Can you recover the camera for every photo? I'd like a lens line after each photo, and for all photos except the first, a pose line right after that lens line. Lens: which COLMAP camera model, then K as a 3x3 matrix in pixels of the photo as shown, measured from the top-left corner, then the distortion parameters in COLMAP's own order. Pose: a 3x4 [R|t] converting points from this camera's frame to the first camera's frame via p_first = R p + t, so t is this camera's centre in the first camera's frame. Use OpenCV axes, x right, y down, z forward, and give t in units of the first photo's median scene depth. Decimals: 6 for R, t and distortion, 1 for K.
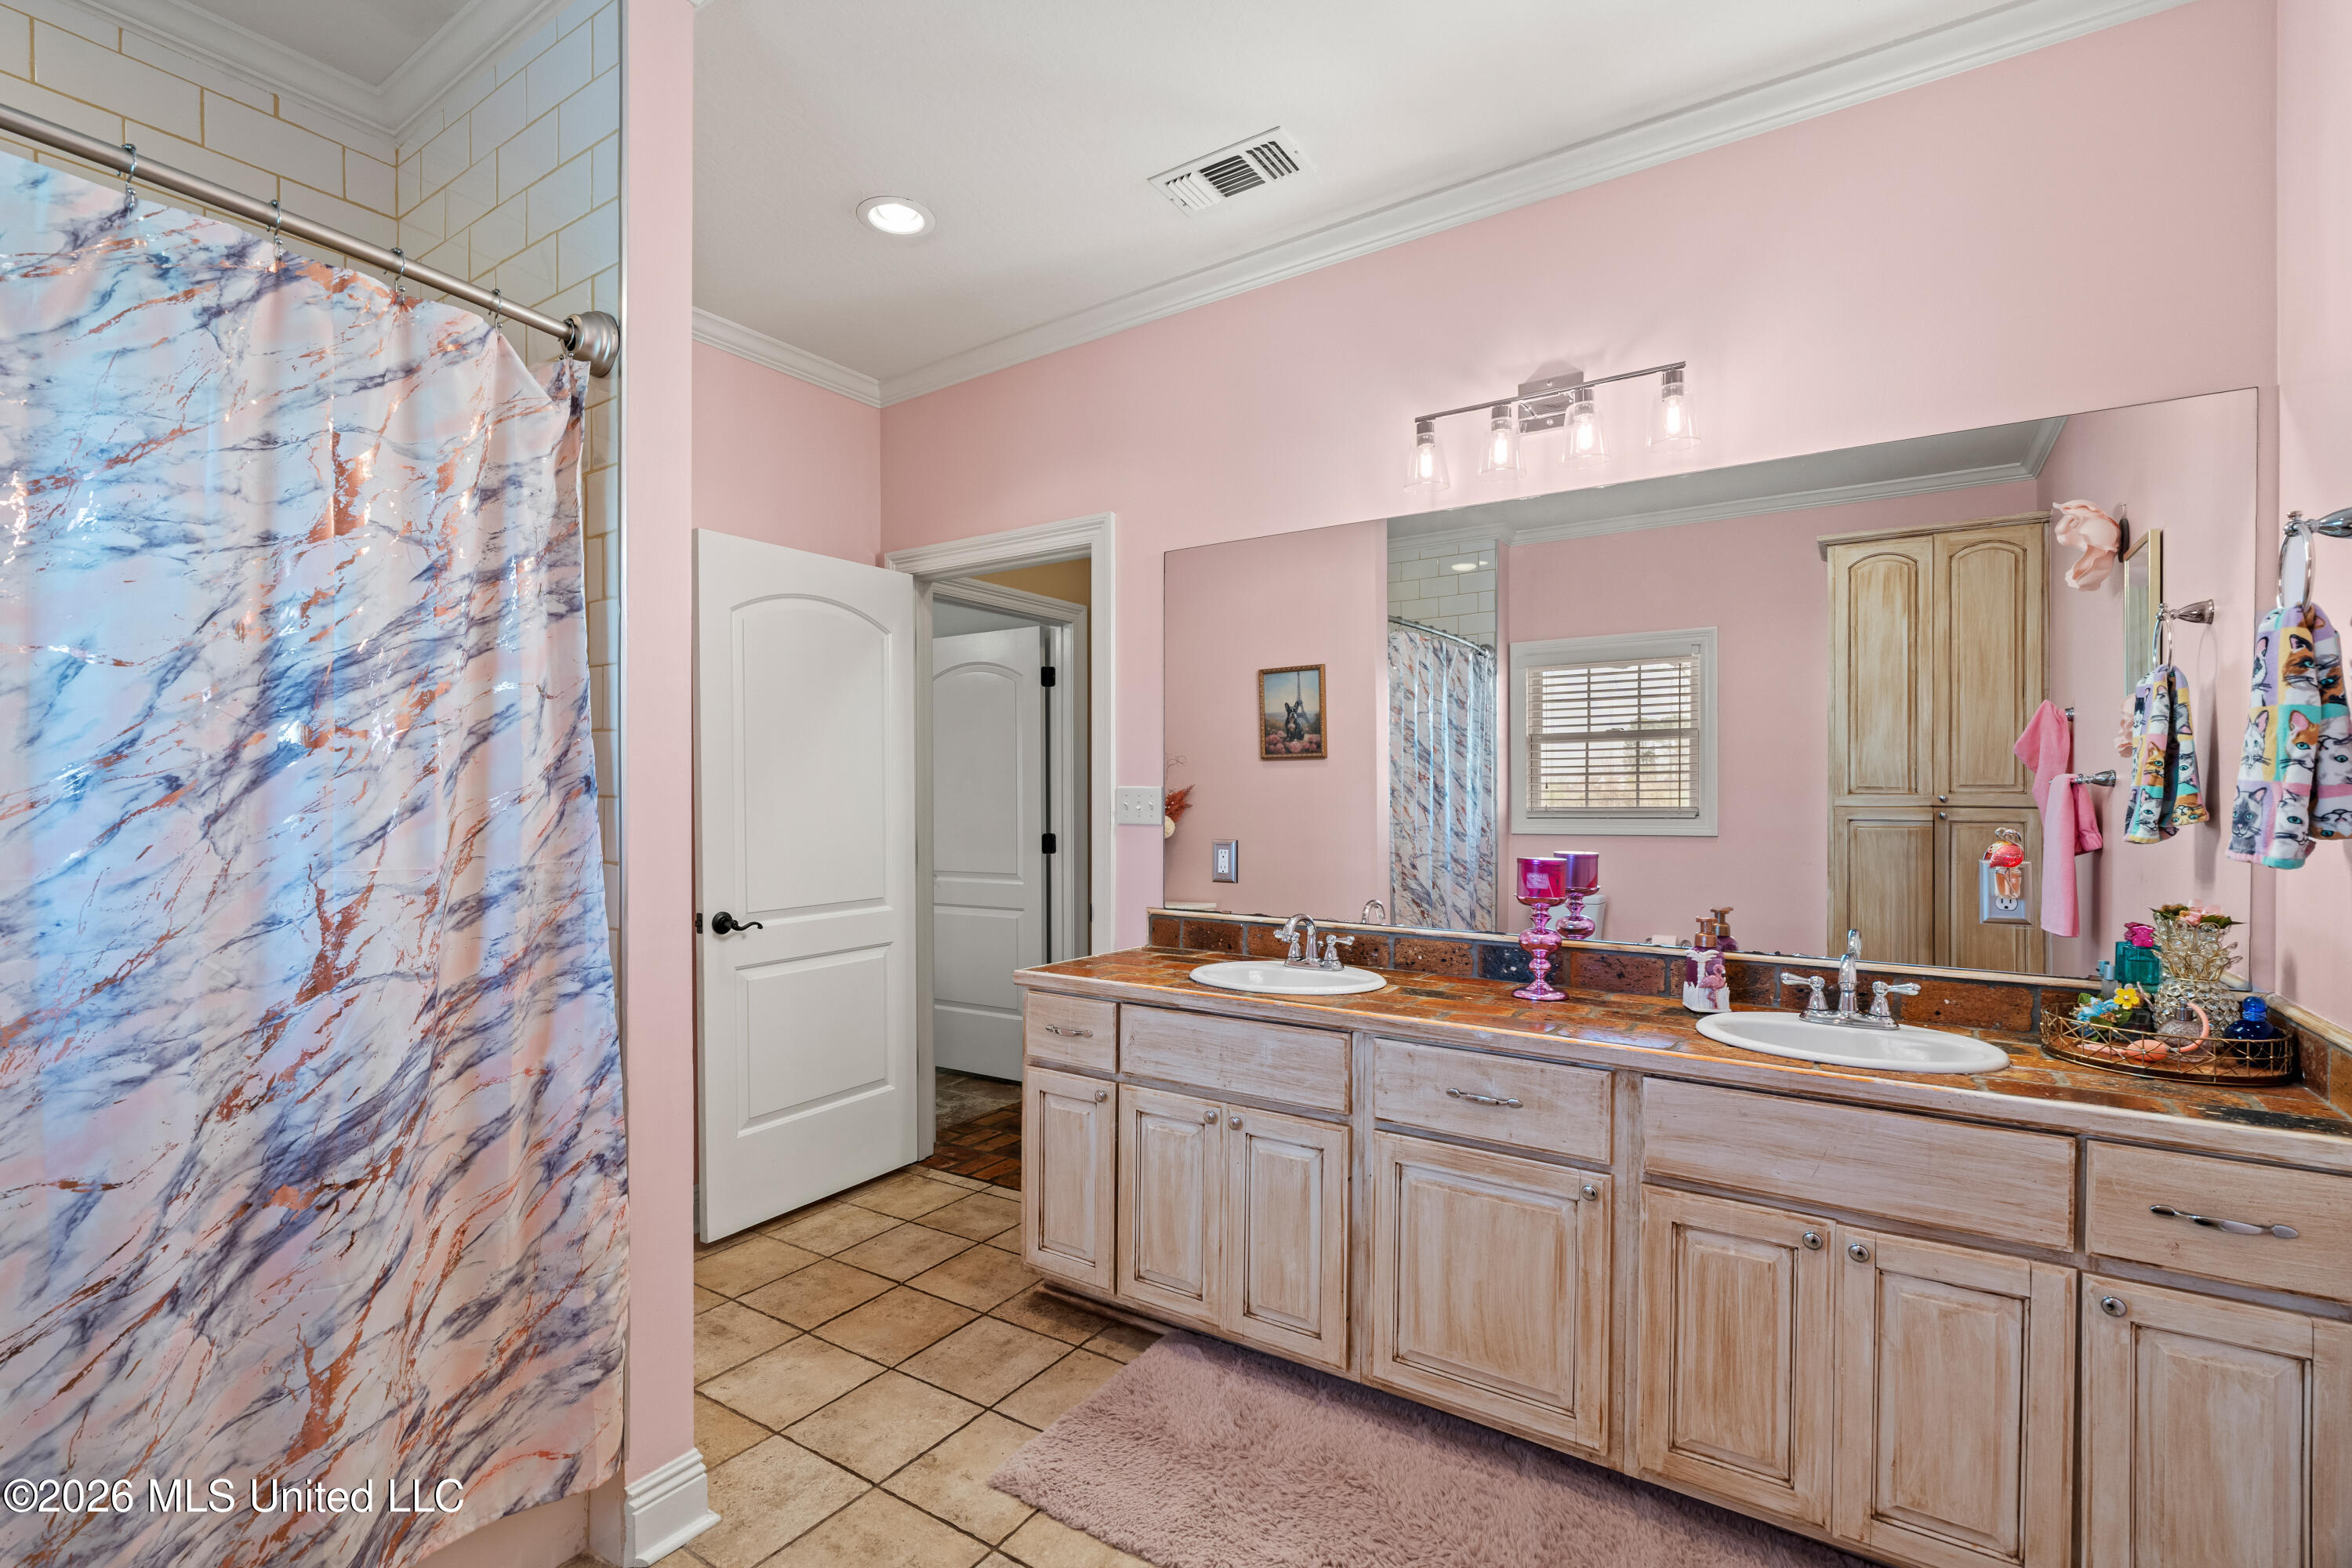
lens RADIAL K [[1066.5, 0, 1161.1], [0, 1066.5, 777.7], [0, 0, 1]] dist [-0.004164, 0.000171]
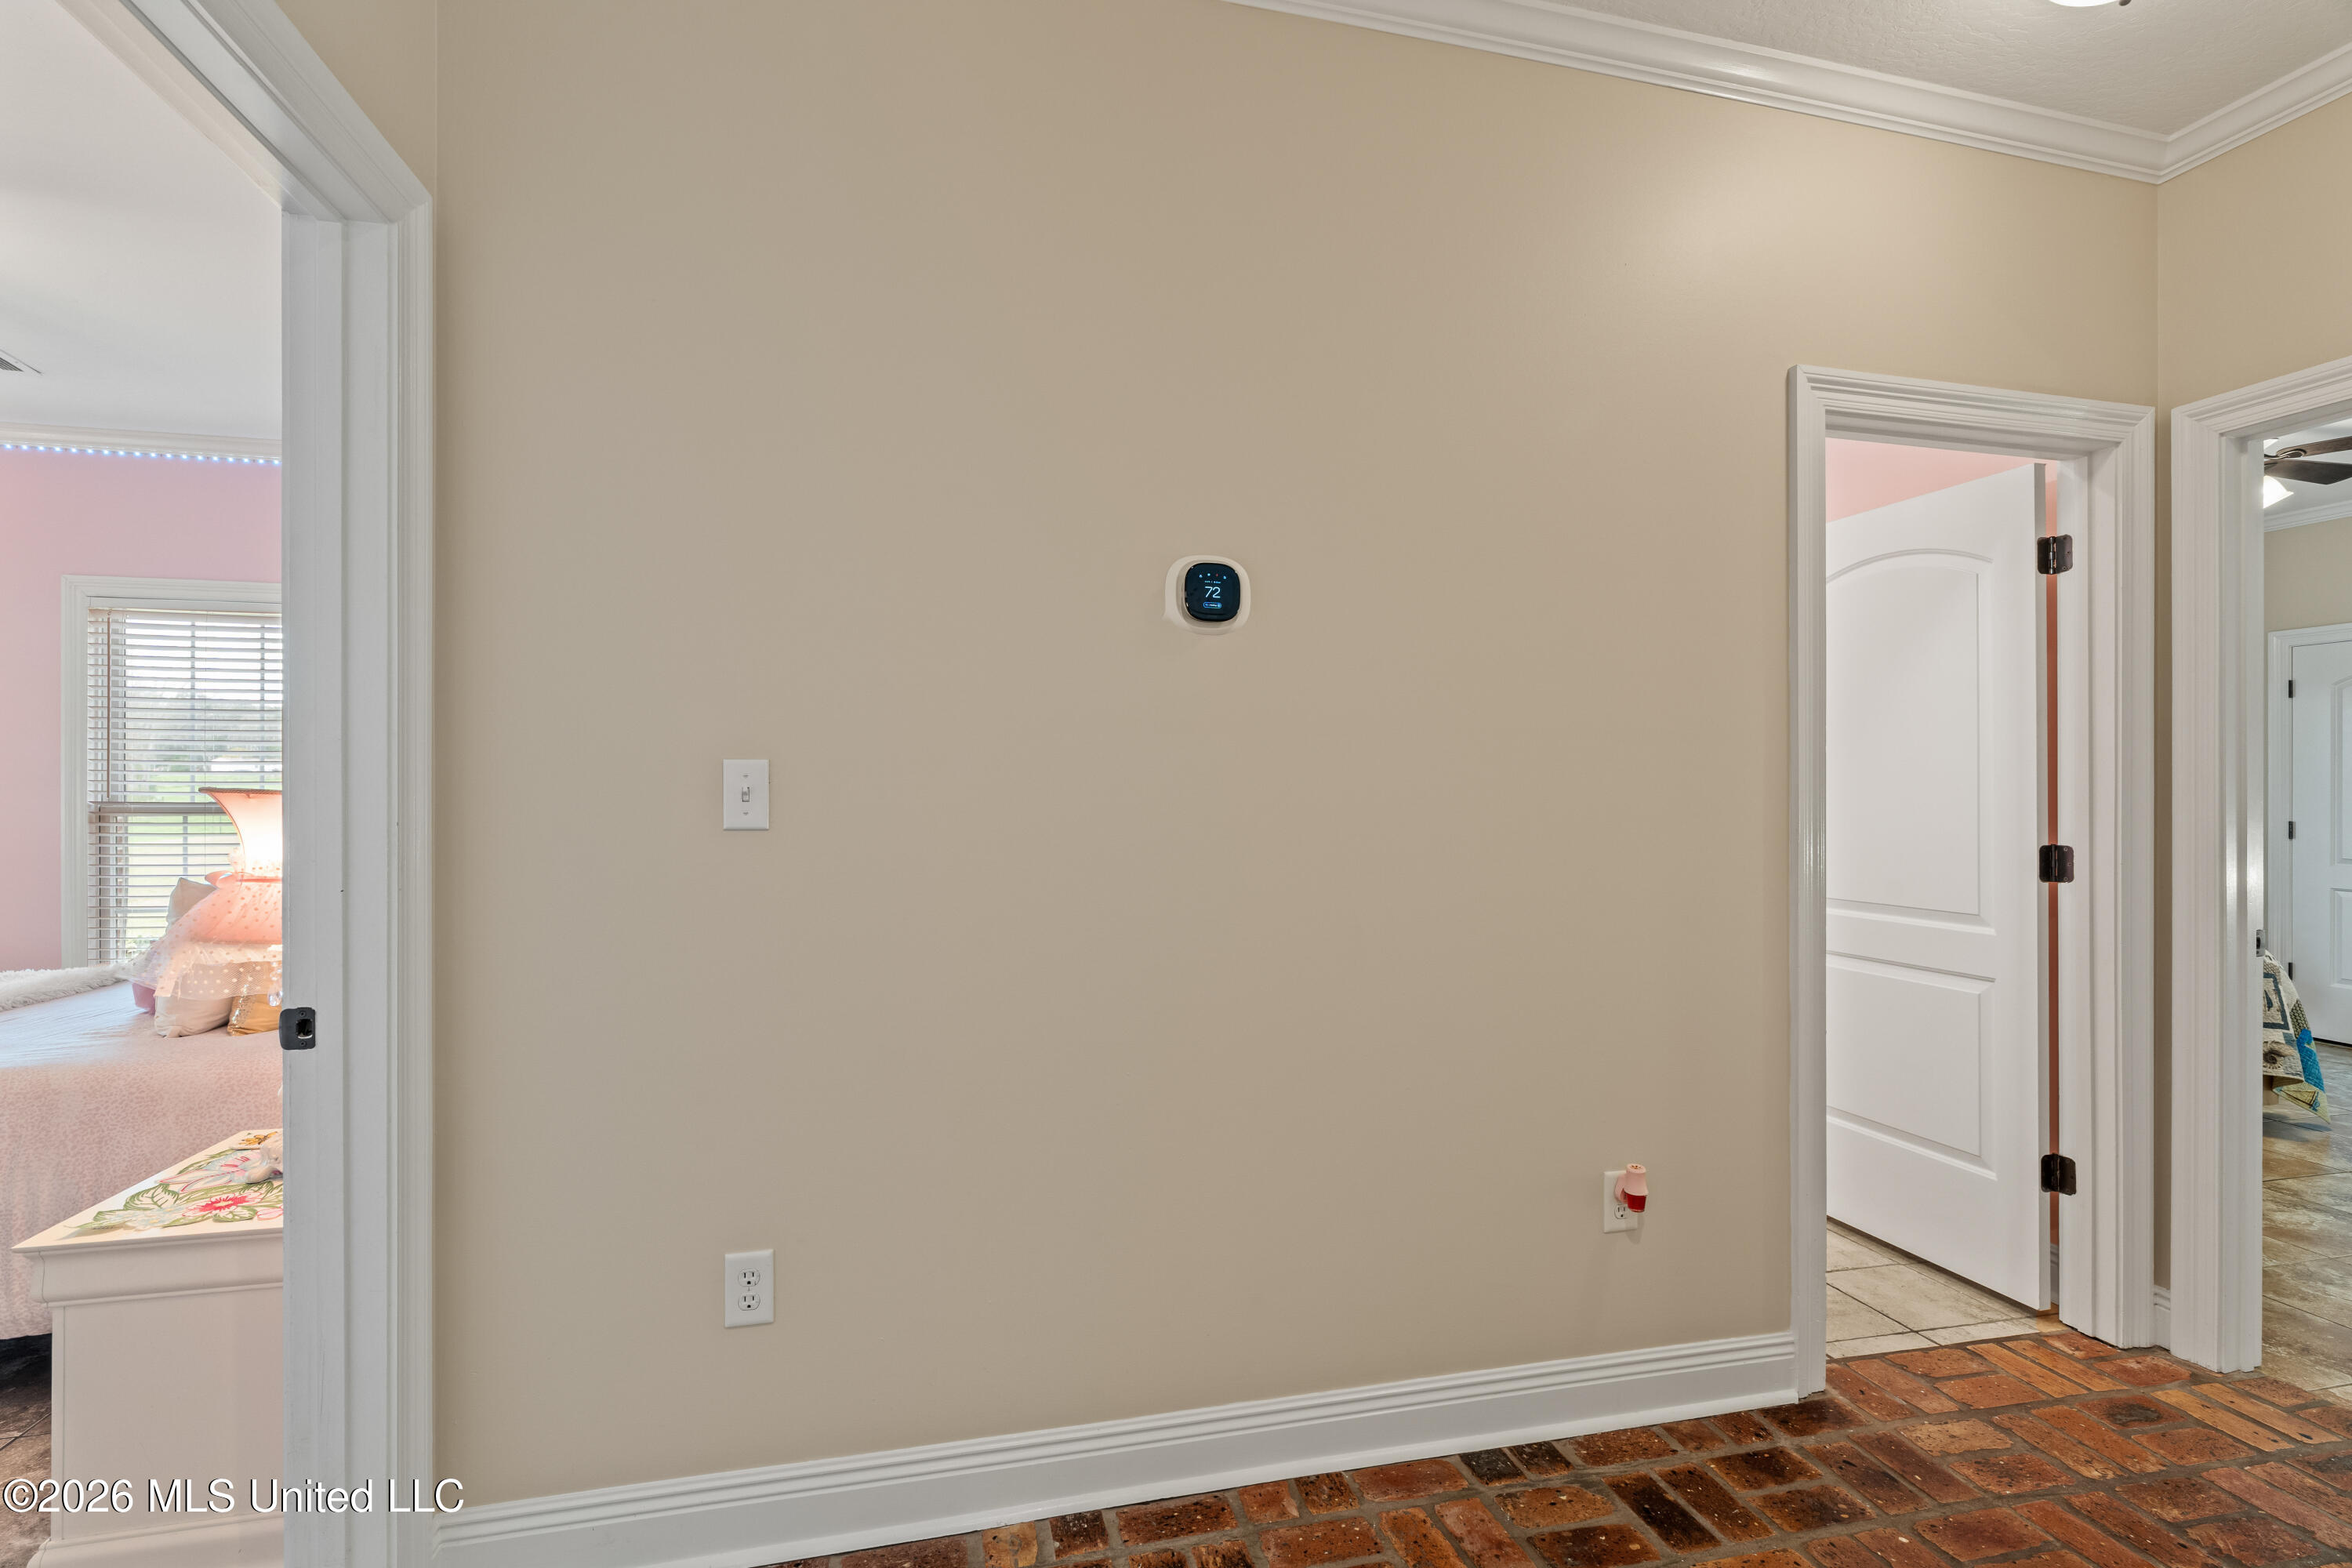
lens RADIAL K [[1066.5, 0, 1161.1], [0, 1066.5, 777.7], [0, 0, 1]] dist [-0.004164, 0.000171]
pose [[-0.669804, -0.000624, -0.742538, 0.679198], [-0.000967, 1.000000, 0.000032, 0.015644], [0.742538, 0.000739, -0.669804, 1.066221]]
